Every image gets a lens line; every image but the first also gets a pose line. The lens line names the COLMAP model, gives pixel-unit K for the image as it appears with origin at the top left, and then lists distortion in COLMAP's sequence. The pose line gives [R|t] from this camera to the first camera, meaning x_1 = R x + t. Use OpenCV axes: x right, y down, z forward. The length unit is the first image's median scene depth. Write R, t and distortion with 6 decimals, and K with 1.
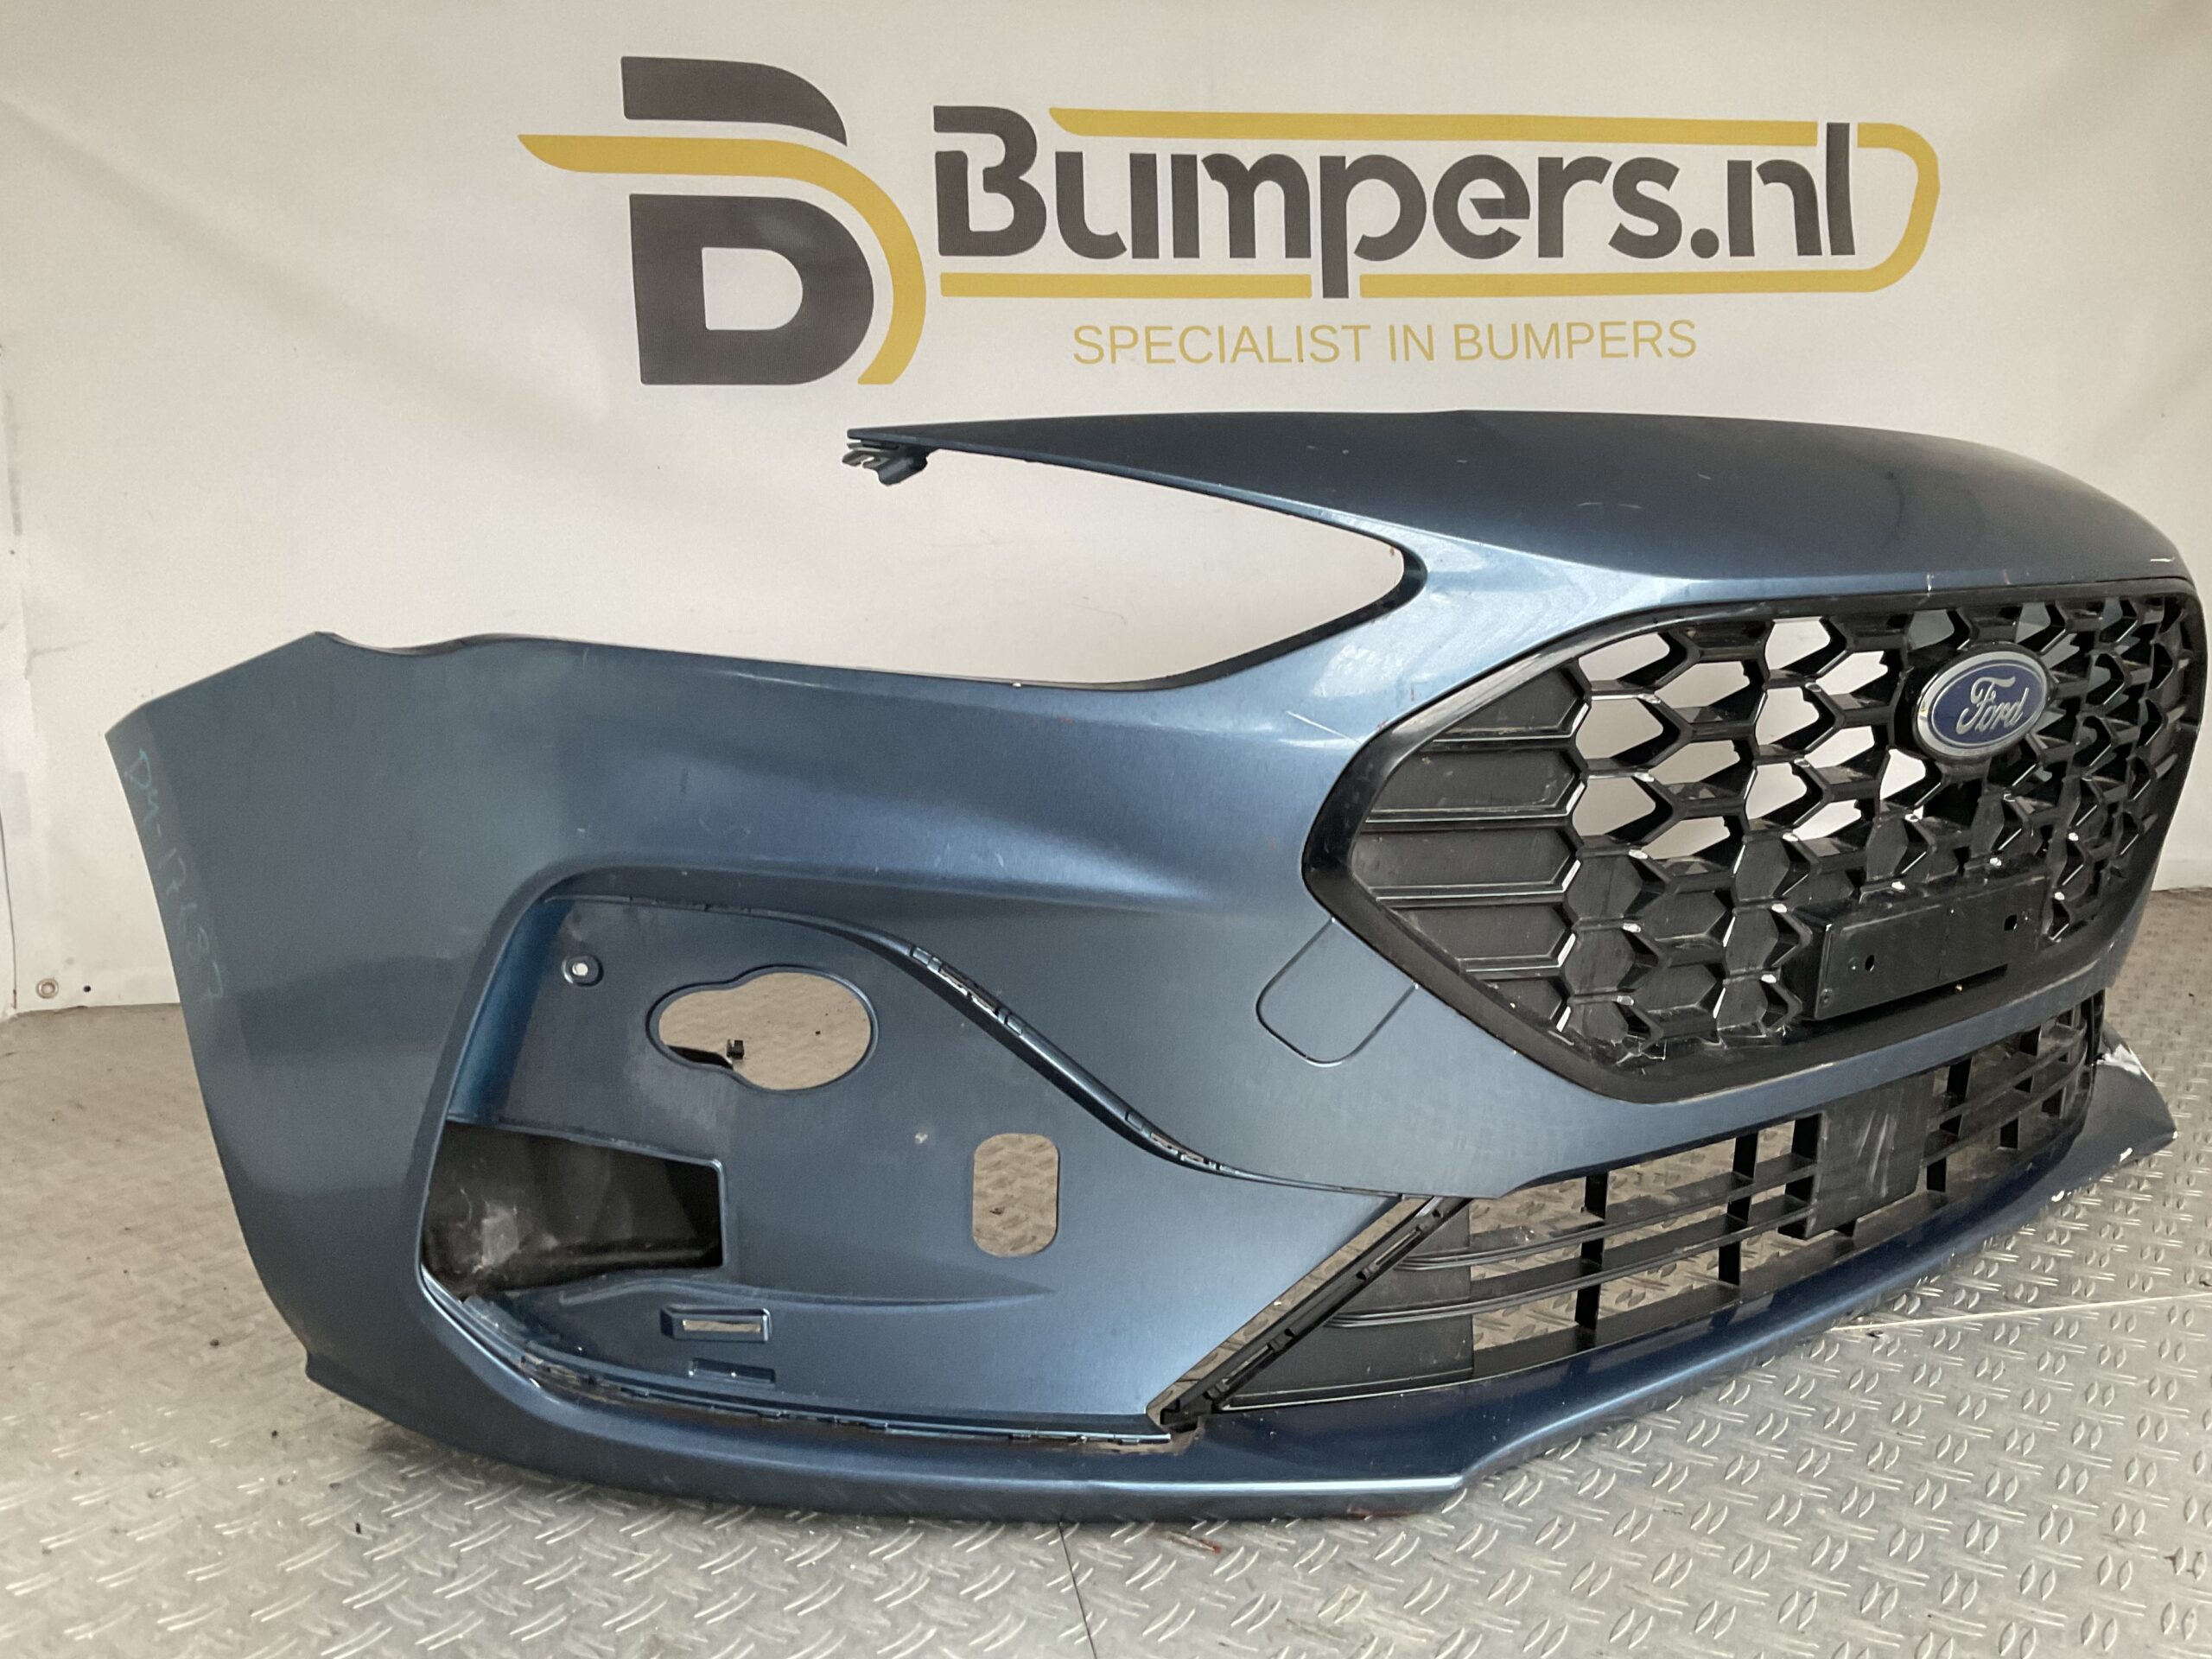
lens RADIAL K [[1770.5, 0, 1106.0], [0, 1770.5, 829.5], [0, 0, 1]] dist [0.035045, -0.108032]
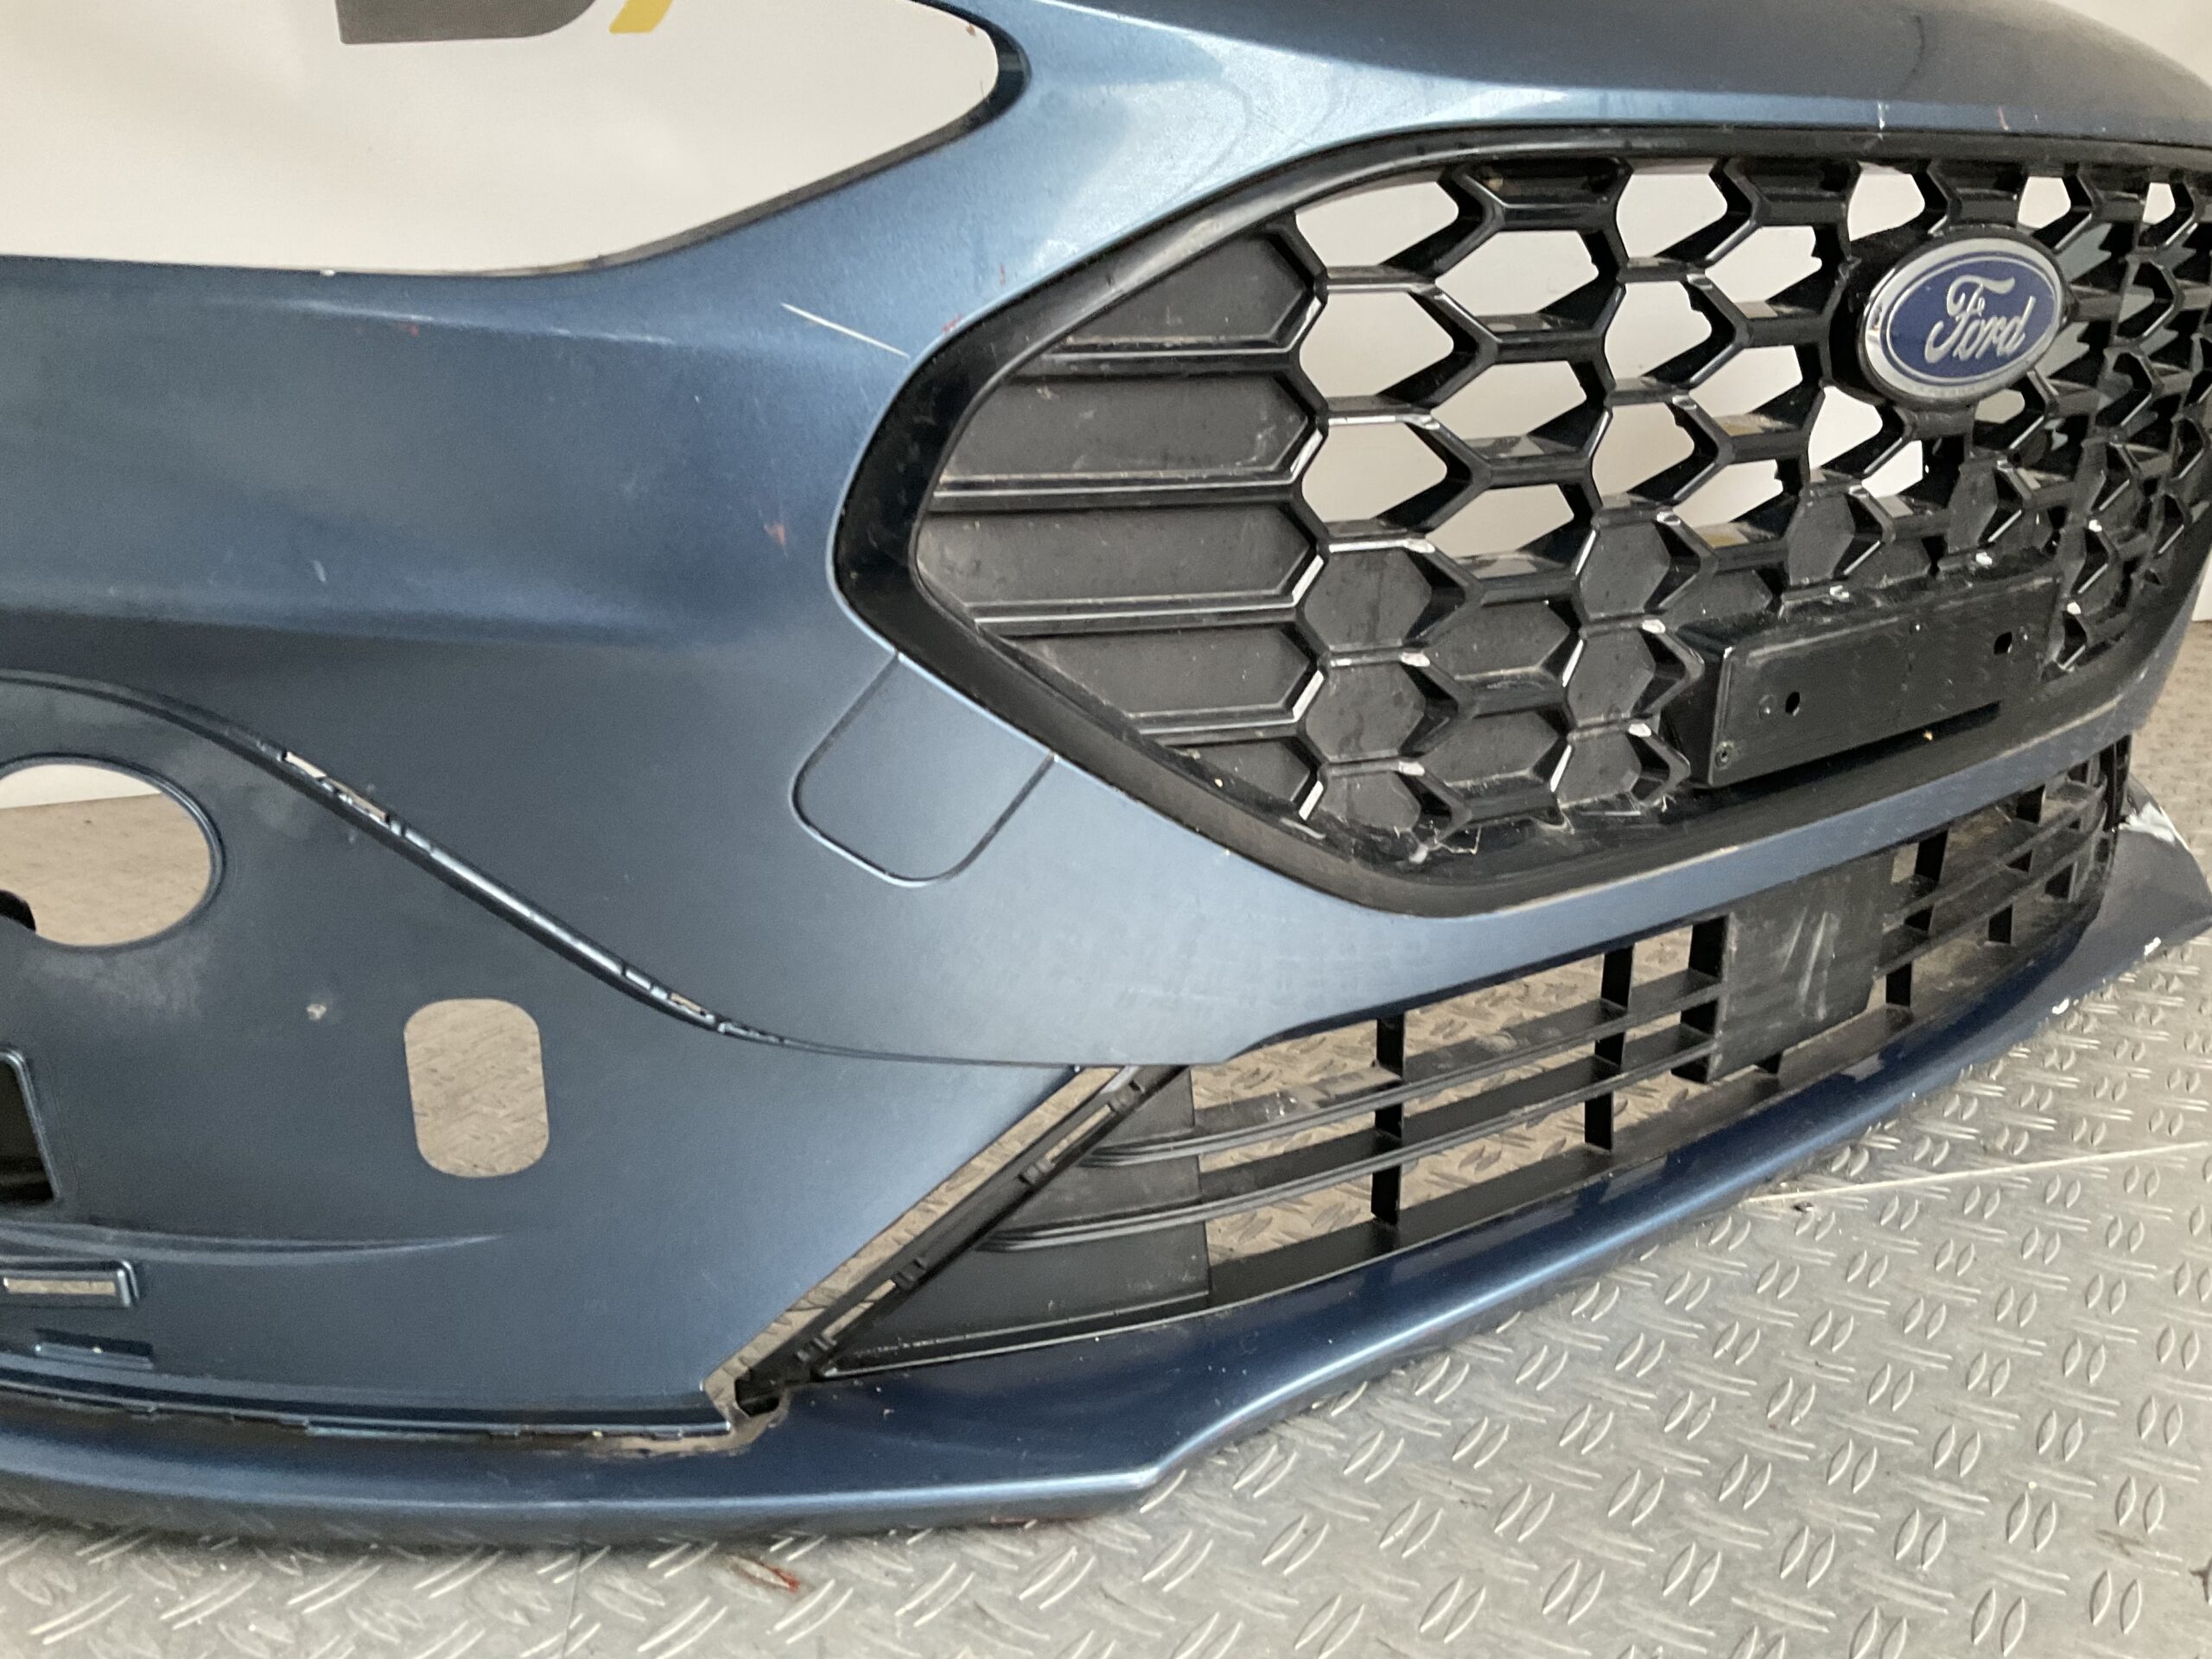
lens RADIAL K [[1790.0, 0, 1106.0], [0, 1790.0, 829.5], [0, 0, 1]] dist [0.068873, -0.169862]
pose [[0.999518, -0.030021, -0.007865, 0.172586], [0.030760, 0.991978, 0.122609, 0.030608], [0.004121, -0.122792, 0.992424, 0.304431]]
